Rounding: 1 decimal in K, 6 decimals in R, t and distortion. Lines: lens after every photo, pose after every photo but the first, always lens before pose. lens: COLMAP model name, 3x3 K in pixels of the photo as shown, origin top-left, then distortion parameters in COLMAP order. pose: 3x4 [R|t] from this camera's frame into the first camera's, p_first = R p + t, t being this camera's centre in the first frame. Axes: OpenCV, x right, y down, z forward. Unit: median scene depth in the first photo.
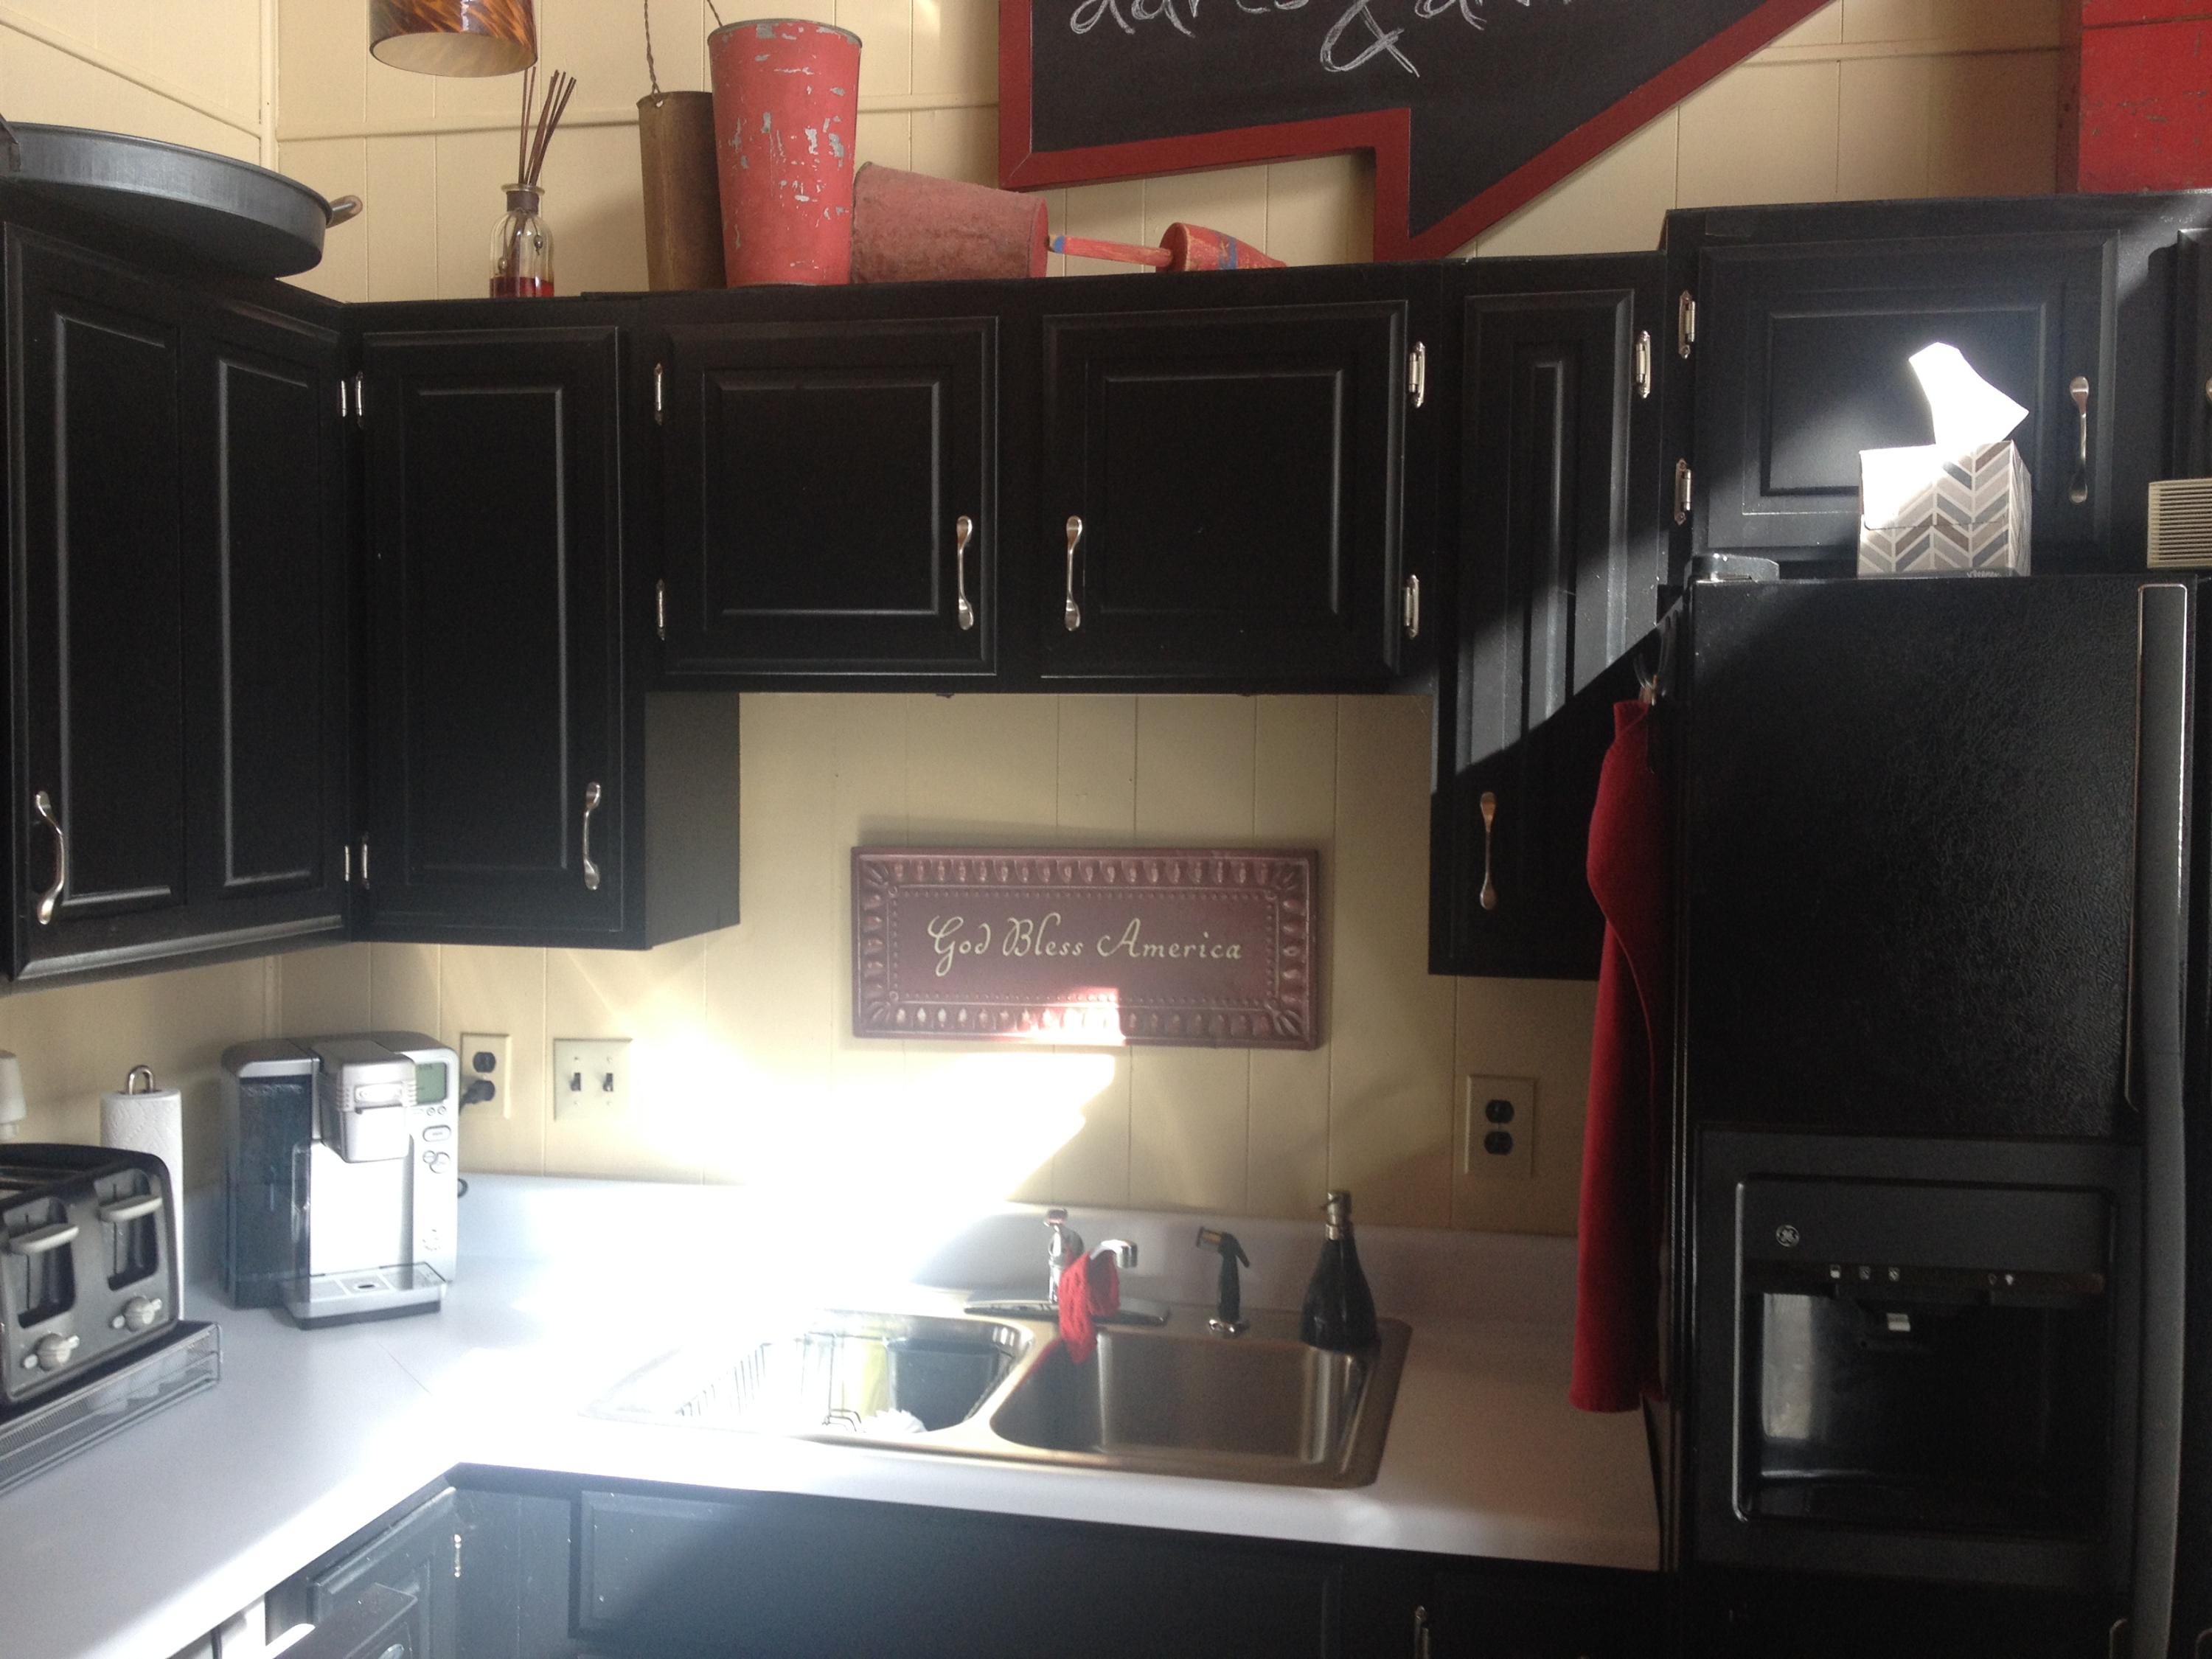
lens RADIAL K [[1985.8, 0, 1094.6], [0, 1985.8, 818.9], [0, 0, 1]] dist [0.012701, -0.004247]
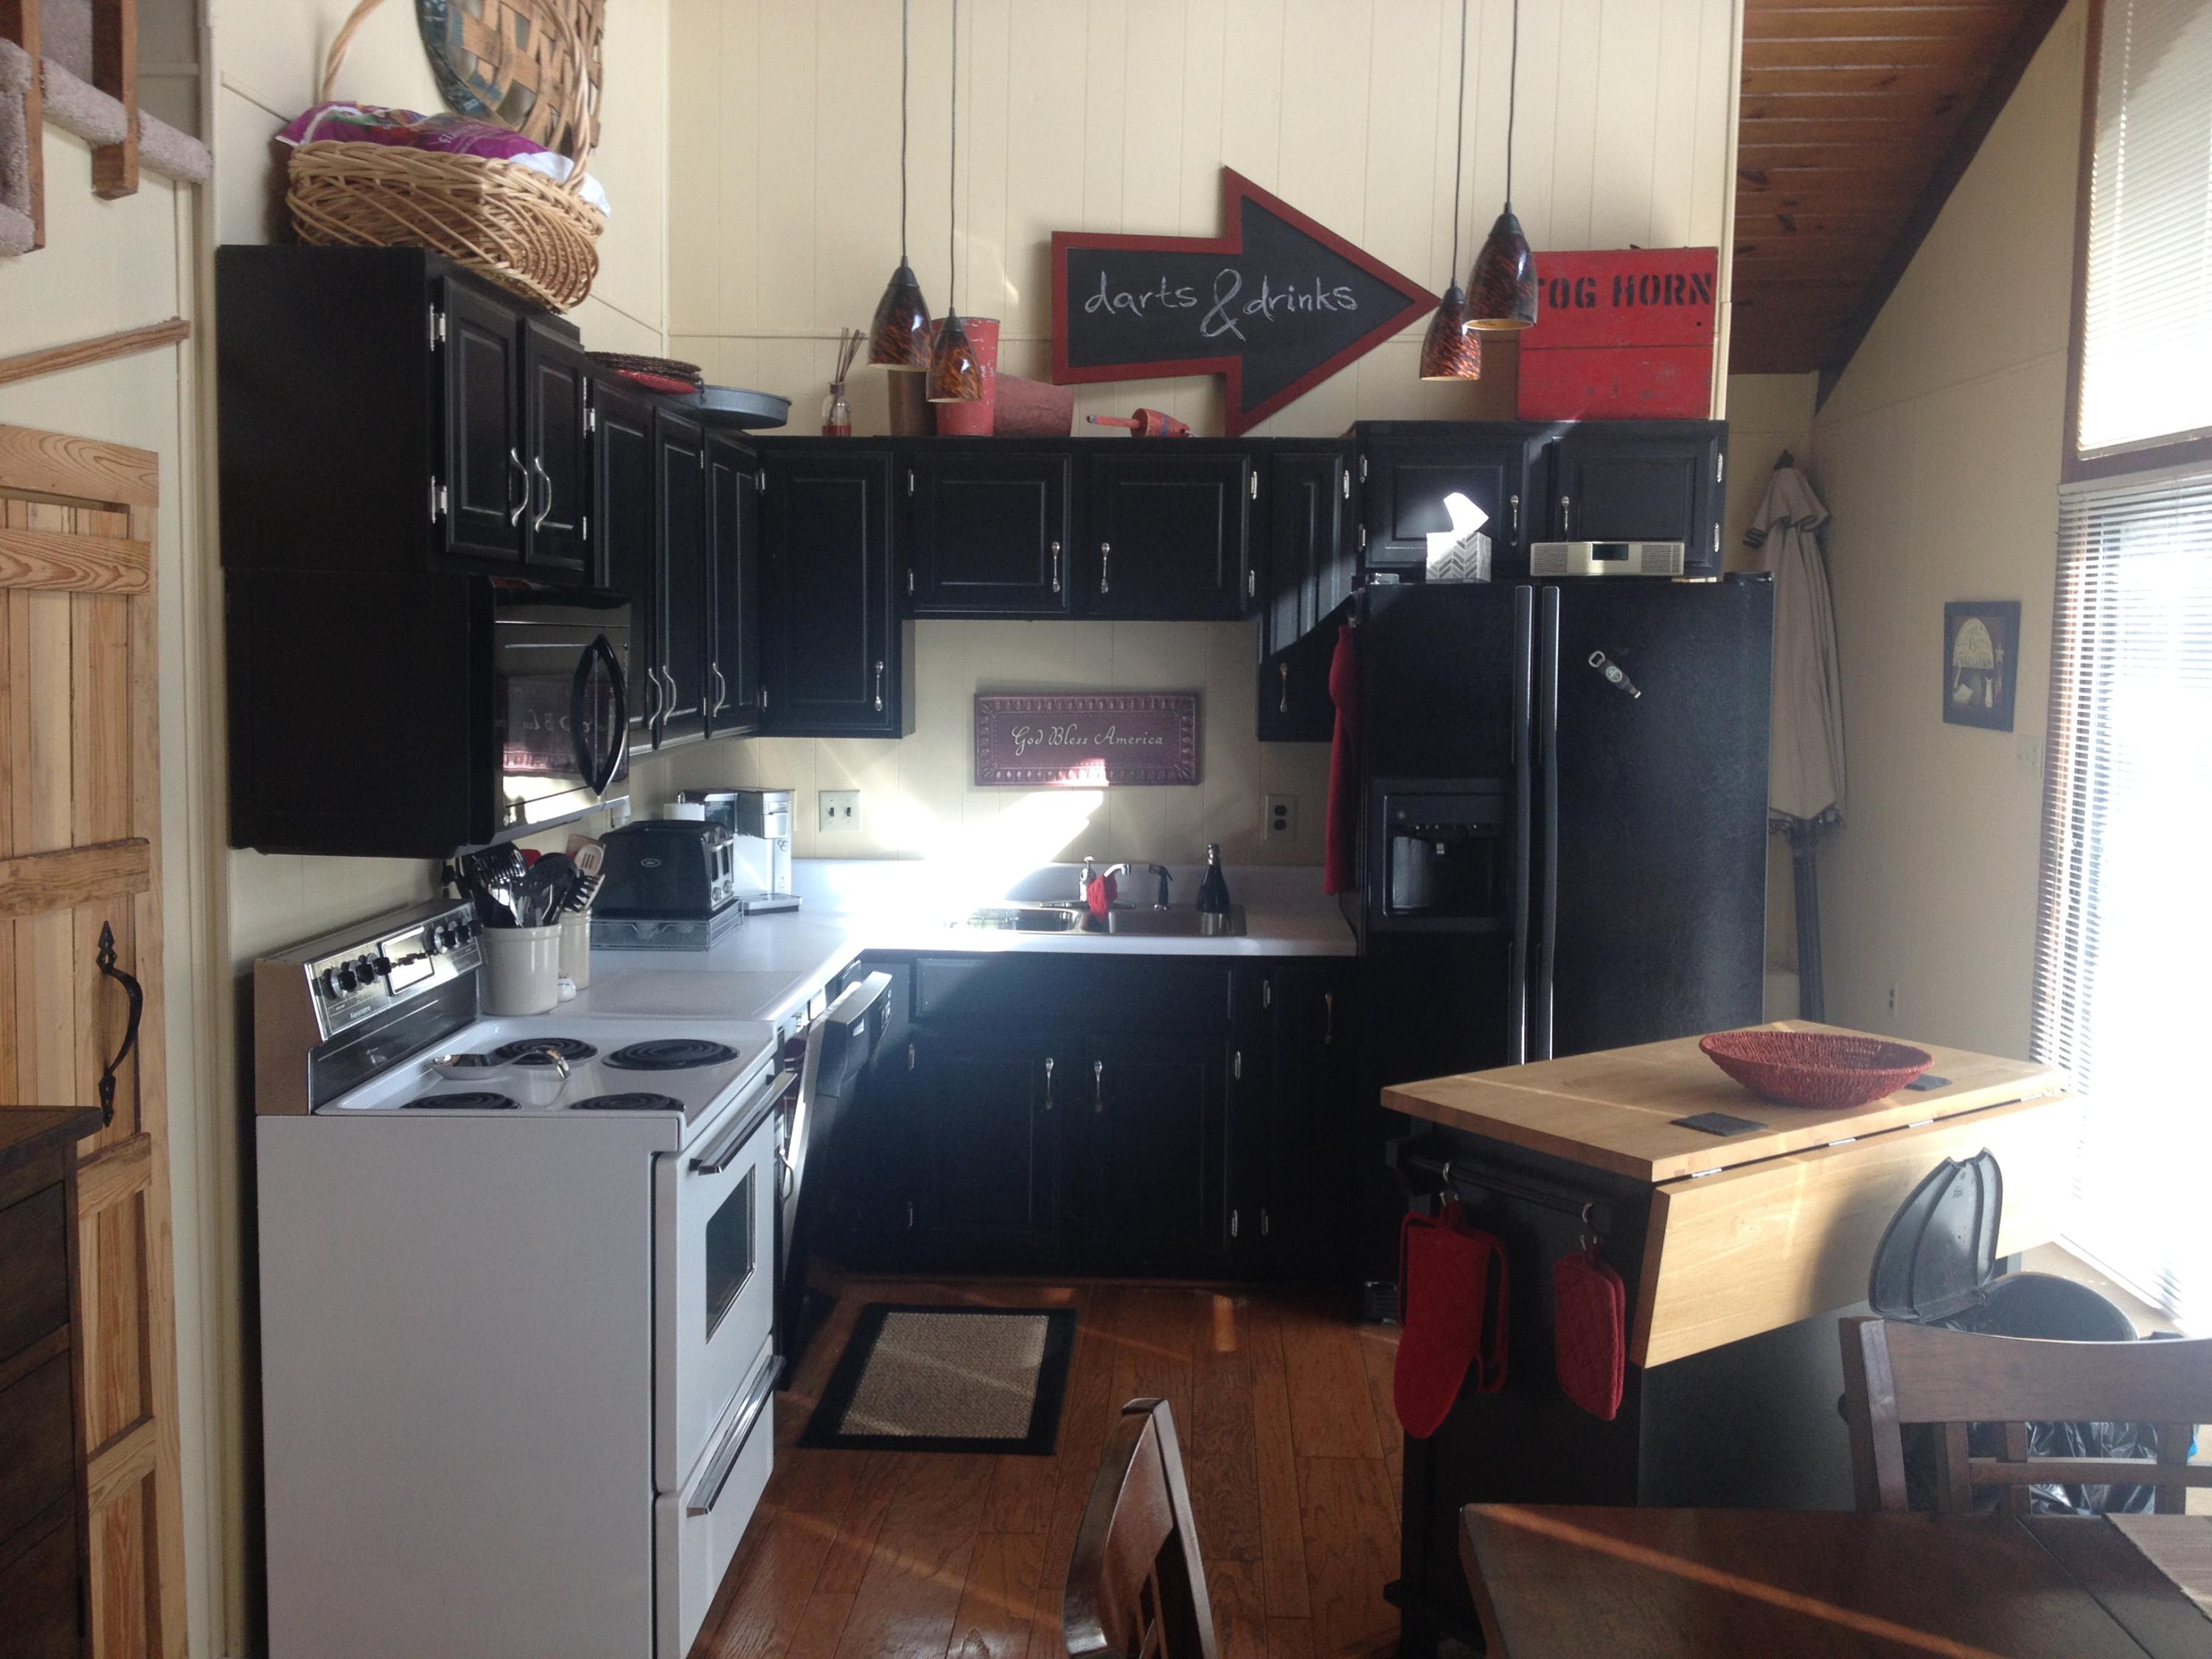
lens RADIAL K [[2076.4, 0, 1105.3], [0, 2076.4, 795.9], [0, 0, 1]] dist [0.117690, -0.248734]
pose [[0.983678, -0.013525, 0.179426, -0.420325], [0.008221, 0.999508, 0.030271, 0.062301], [-0.179747, -0.028302, 0.983306, -1.290931]]
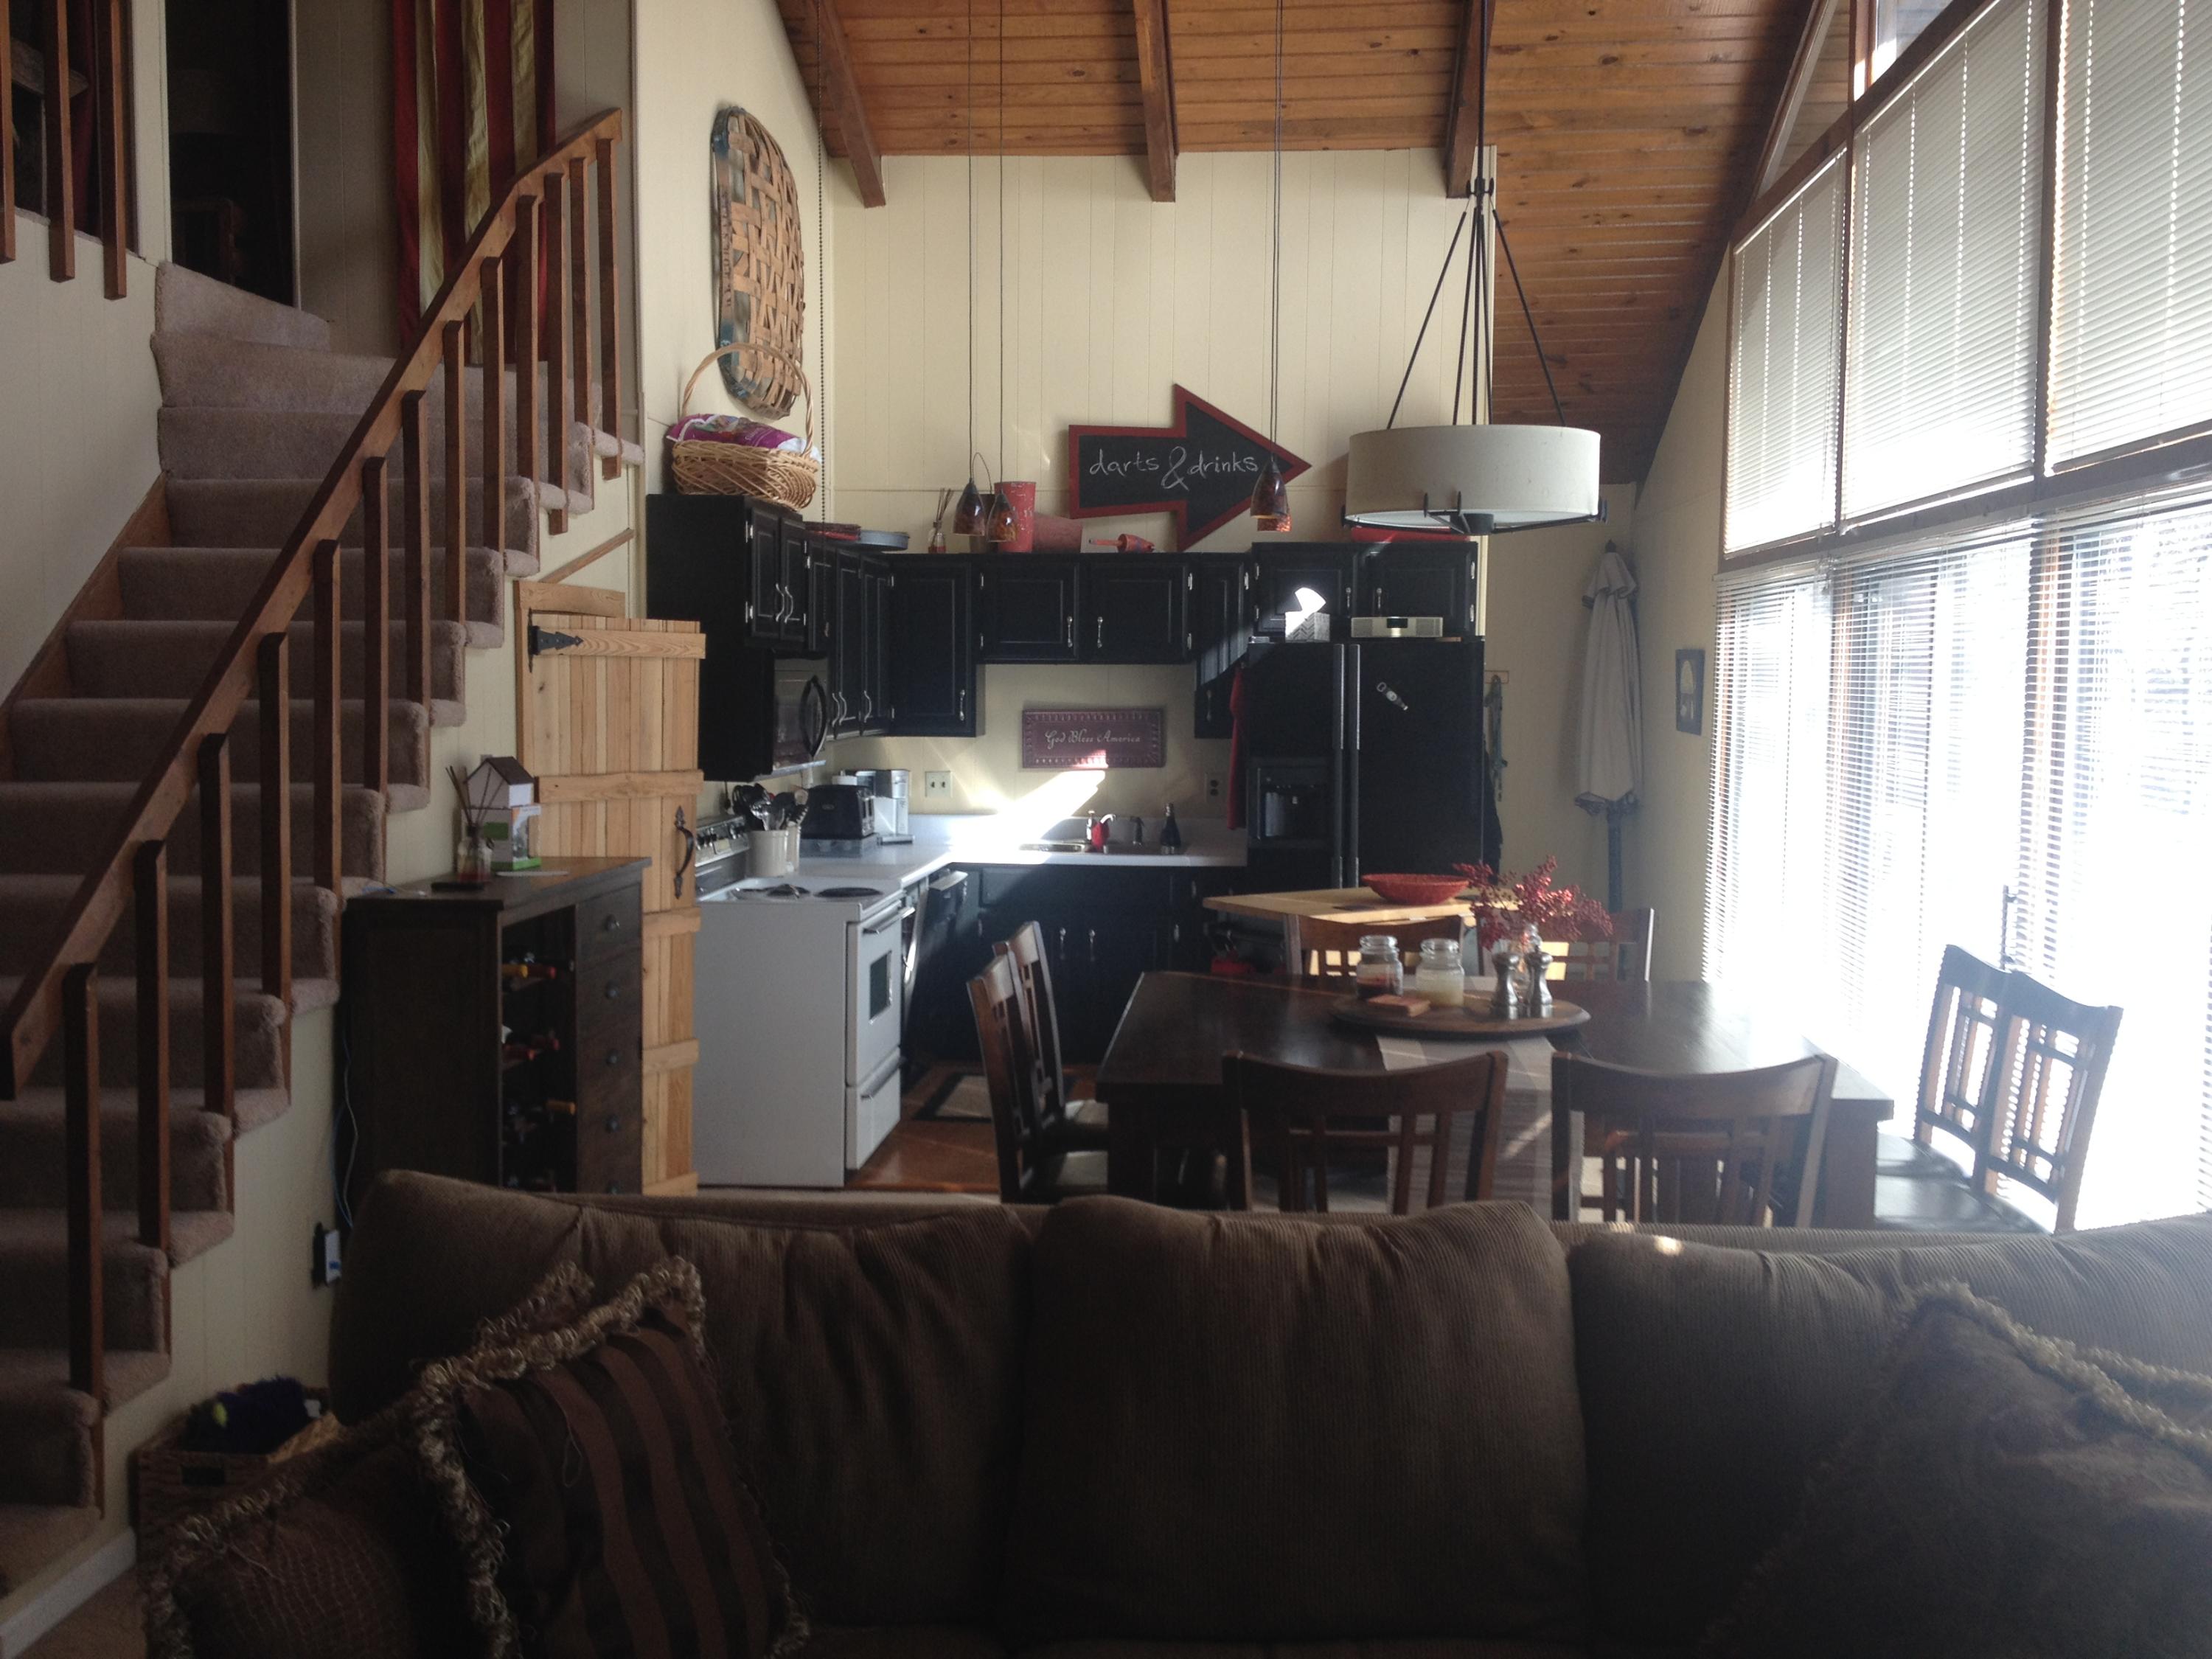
lens RADIAL K [[2076.4, 0, 1105.3], [0, 2076.4, 795.9], [0, 0, 1]] dist [0.117690, -0.248734]
pose [[0.991544, -0.011242, 0.129281, -0.482003], [0.009781, 0.999881, 0.011931, 0.129636], [-0.129399, -0.010566, 0.991536, -2.728138]]
